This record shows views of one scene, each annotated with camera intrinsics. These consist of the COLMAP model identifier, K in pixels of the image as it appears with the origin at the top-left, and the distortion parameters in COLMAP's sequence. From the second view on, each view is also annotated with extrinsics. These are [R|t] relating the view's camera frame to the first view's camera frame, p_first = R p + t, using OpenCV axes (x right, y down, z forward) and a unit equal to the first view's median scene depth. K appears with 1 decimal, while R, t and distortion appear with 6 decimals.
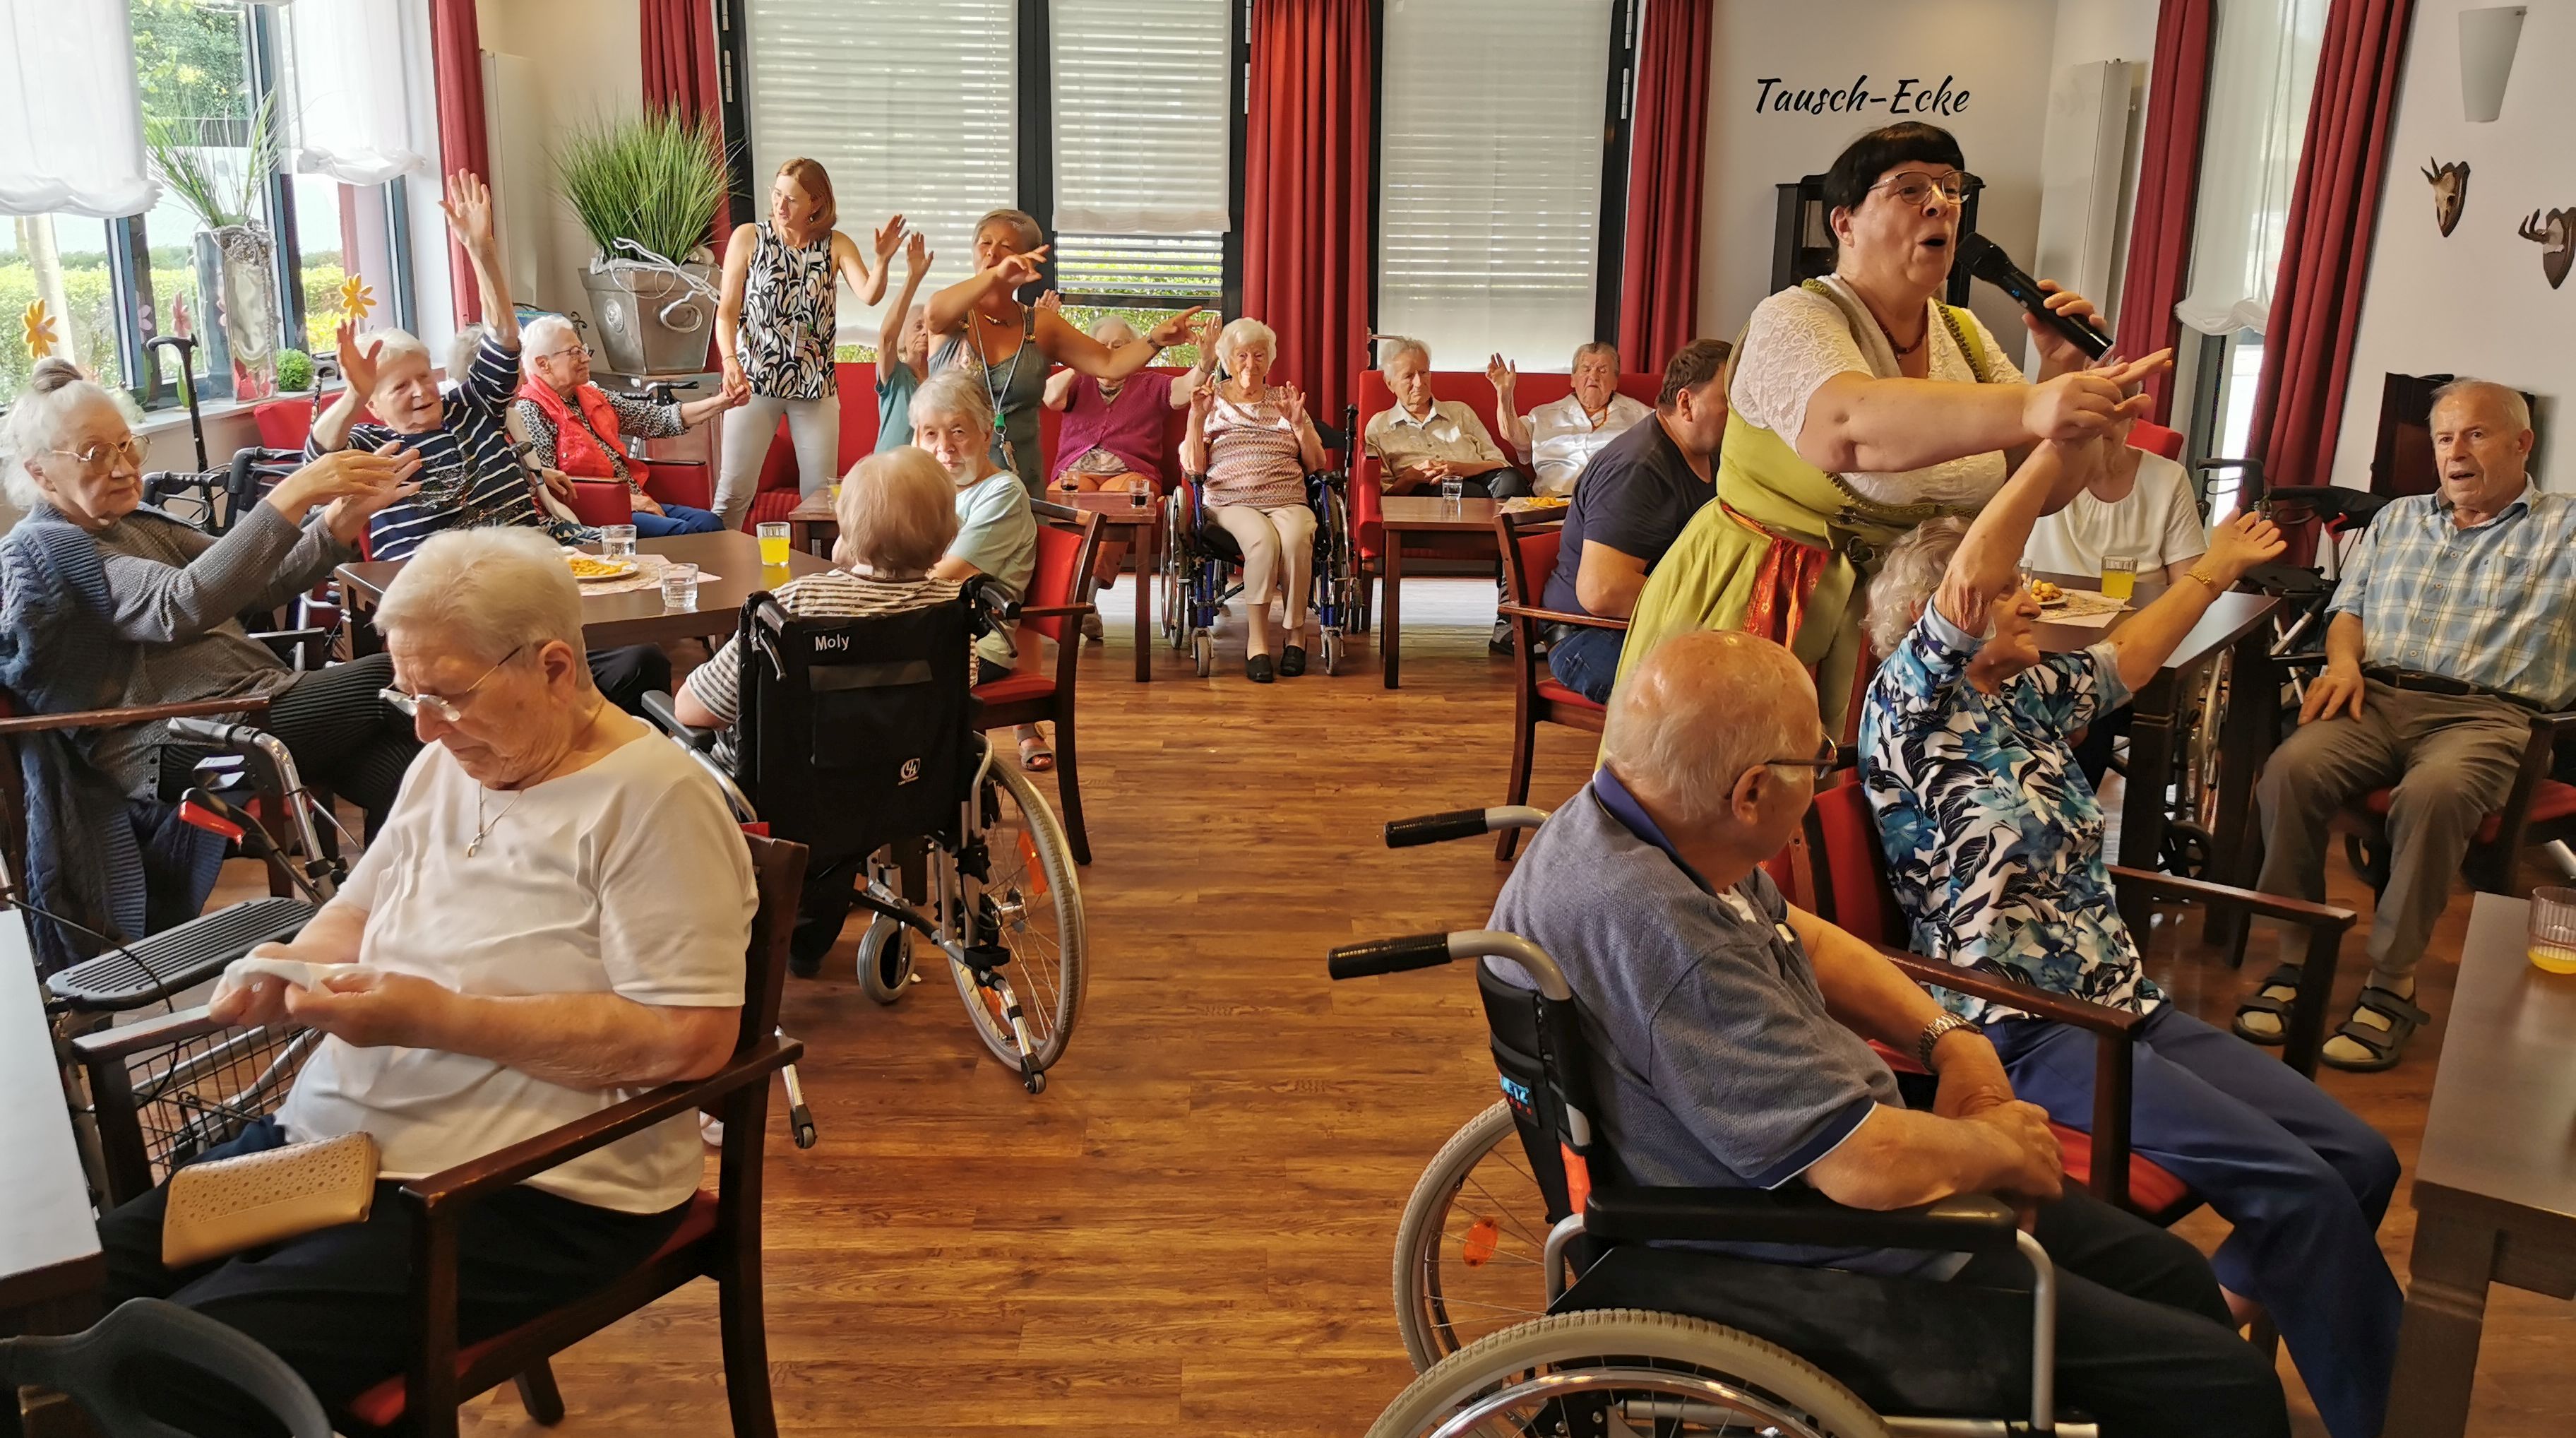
lens RADIAL K [[1984.3, 0, 1286.7], [0, 1984.3, 672.7], [0, 0, 1]] dist [0.011739, -0.008026]
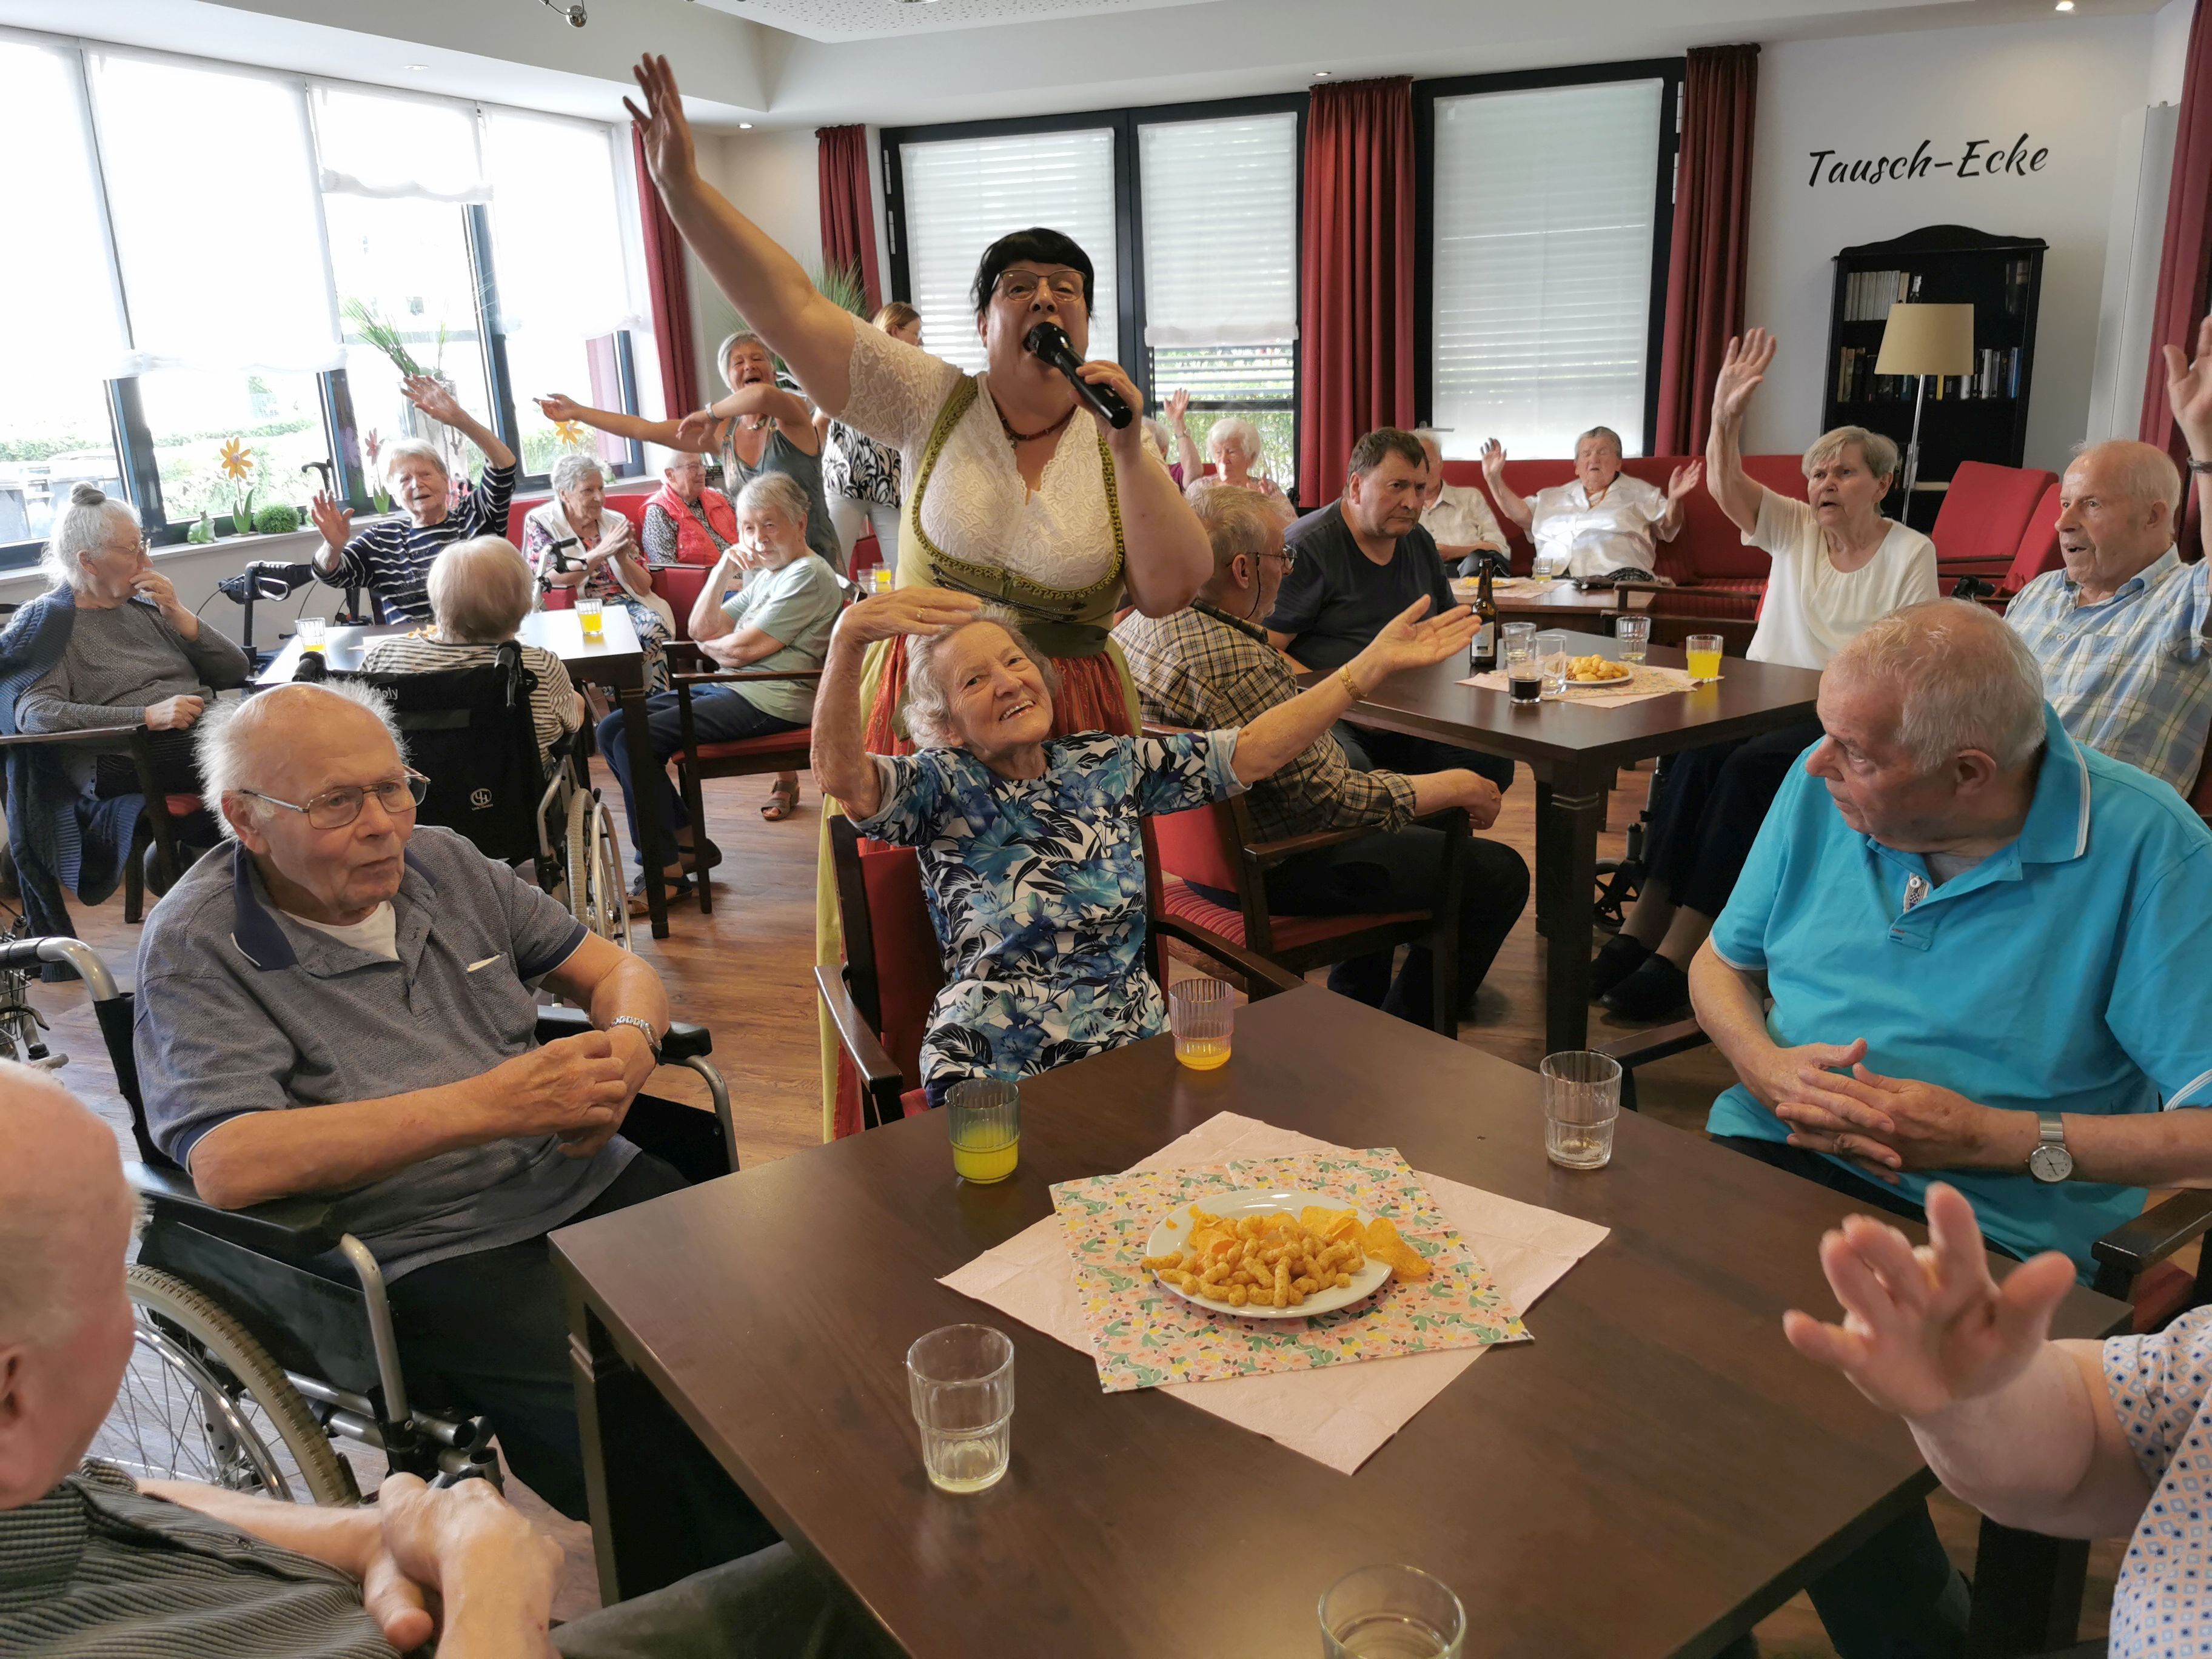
lens RADIAL K [[1682.7, 0, 1108.1], [0, 1682.7, 824.8], [0, 0, 1]] dist [0.044861, -0.081343]
pose [[0.930347, 0.049933, -0.363265, 0.383433], [-0.029519, 0.997668, 0.061535, -0.008135], [0.365491, -0.046525, 0.929652, 0.111417]]
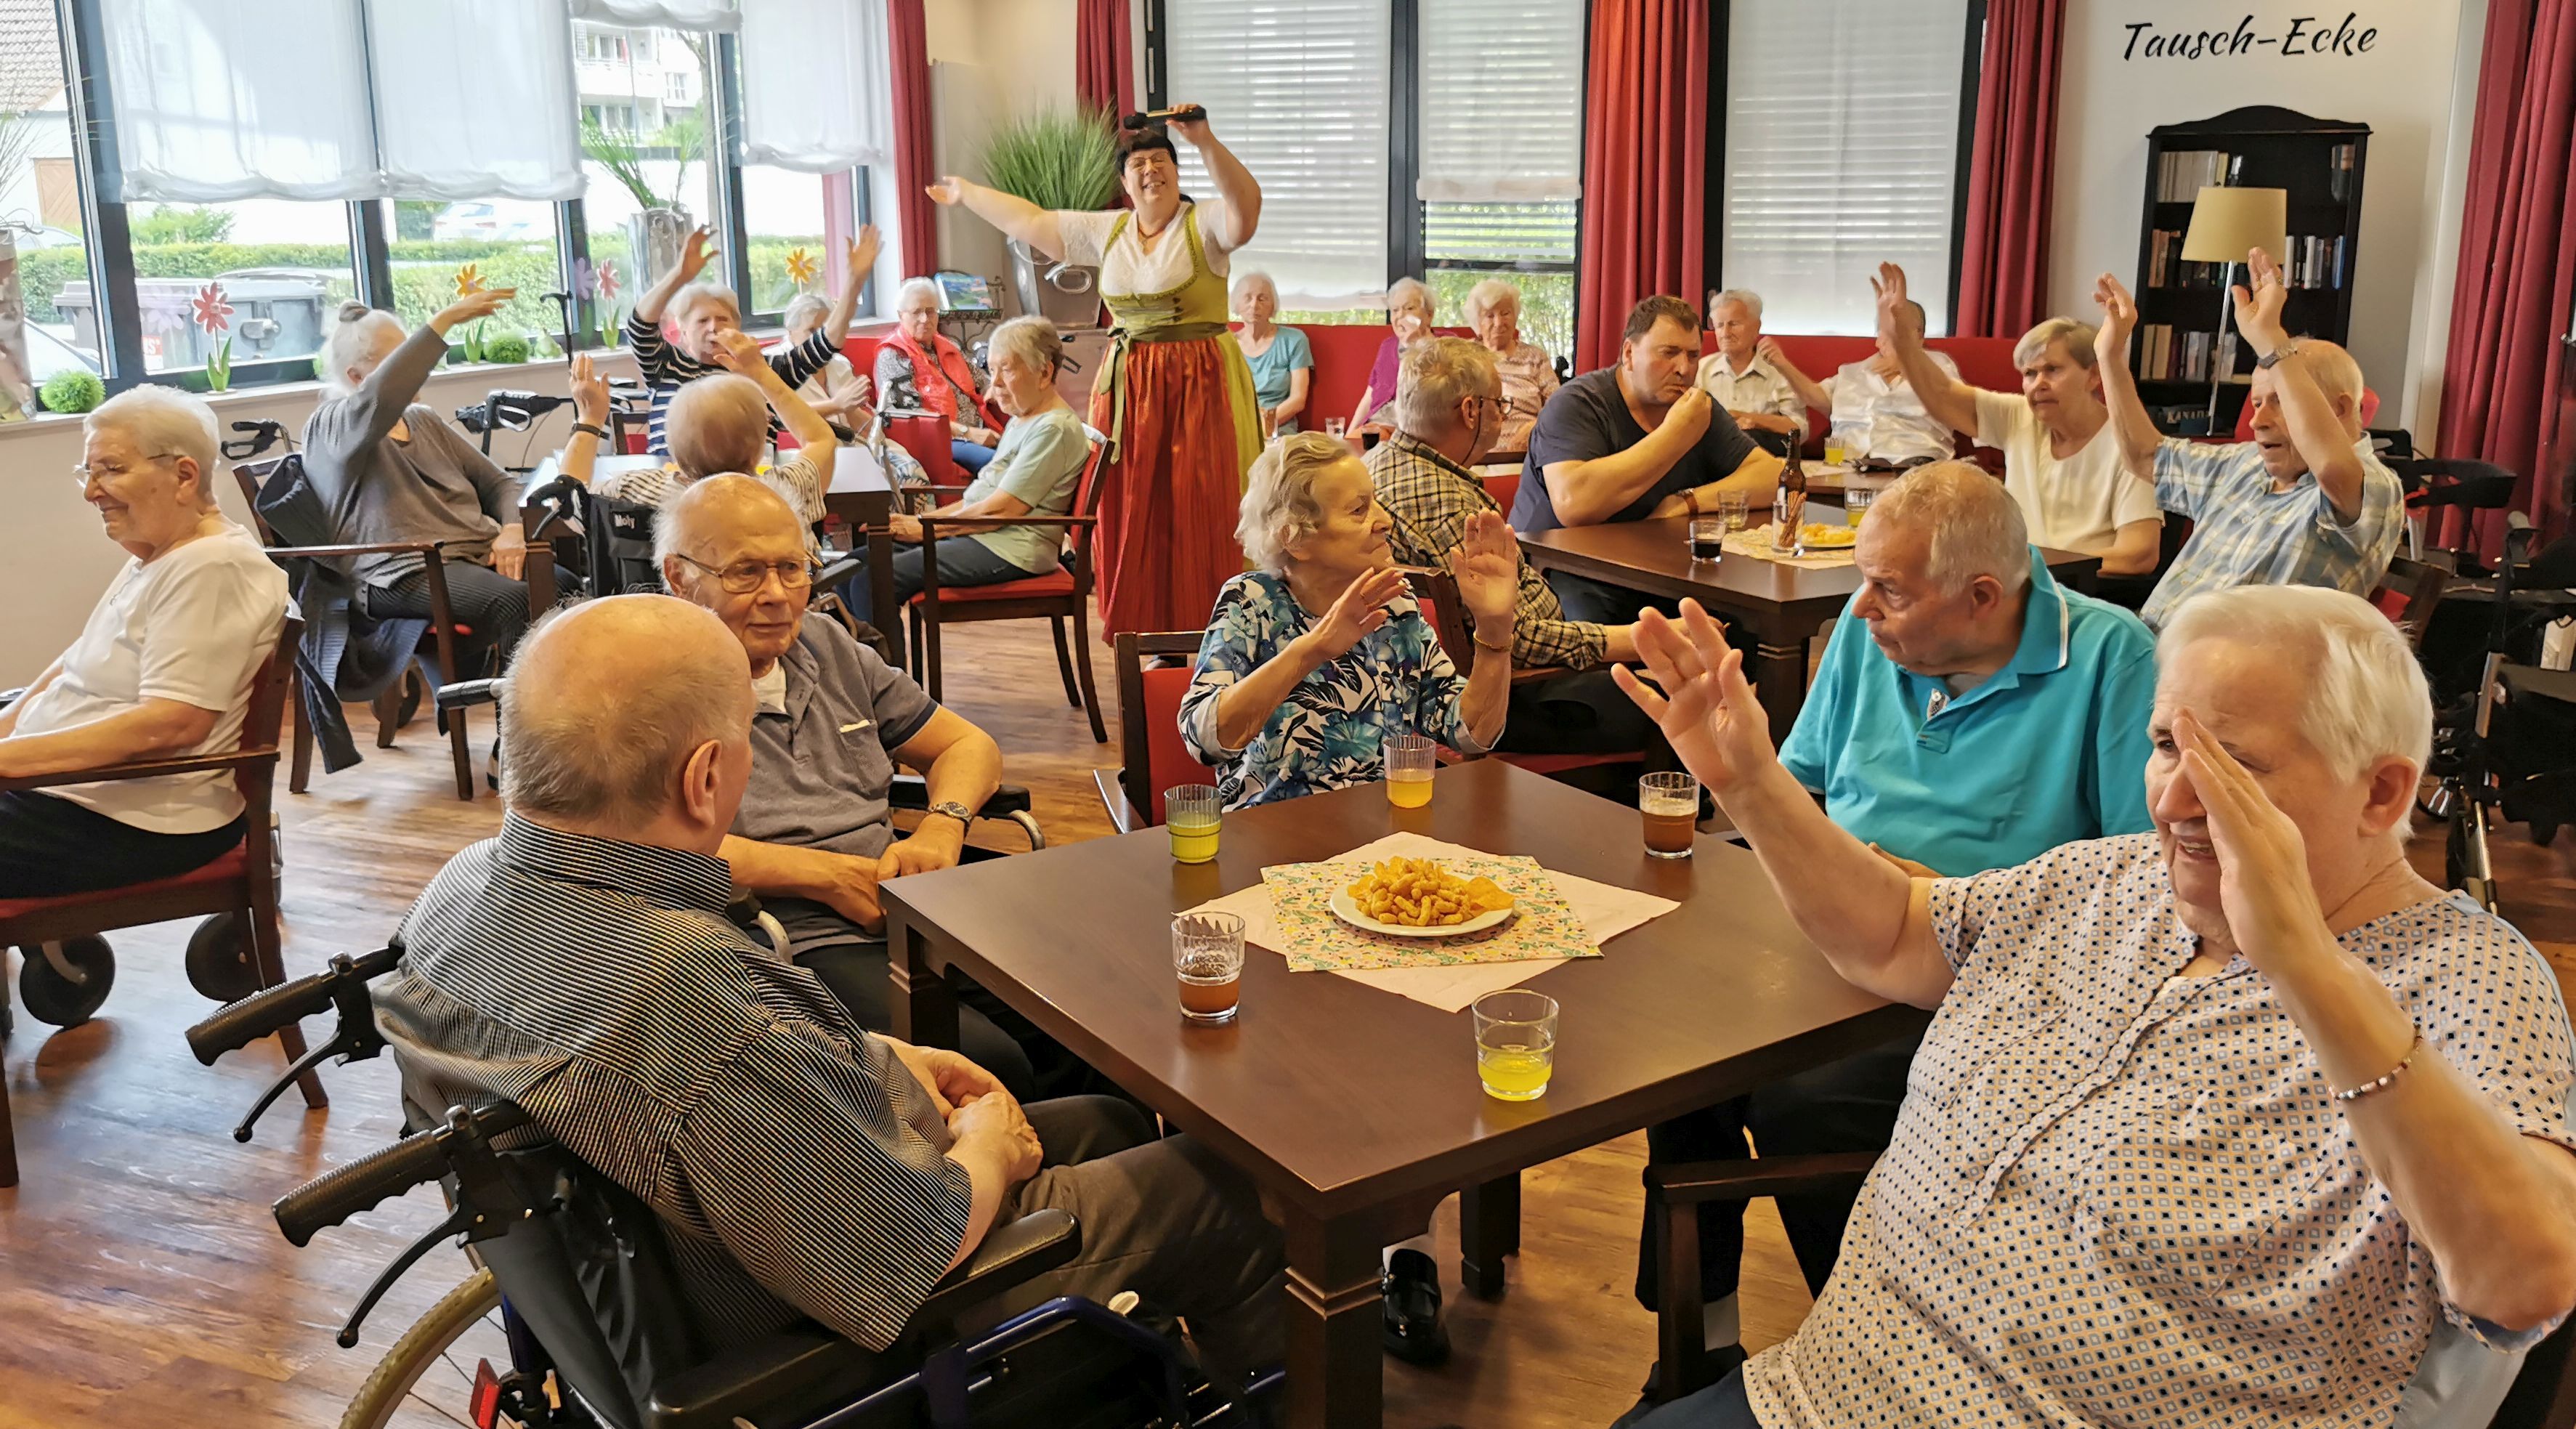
lens RADIAL K [[2042.7, 0, 1316.7], [0, 2042.7, 647.0], [0, 0, 1]] dist [0.000369, -0.008998]
pose [[0.917618, 0.067910, -0.391620, 0.463743], [-0.069716, 0.997520, 0.009622, 0.019503], [0.391303, 0.018473, 0.920077, -0.051755]]
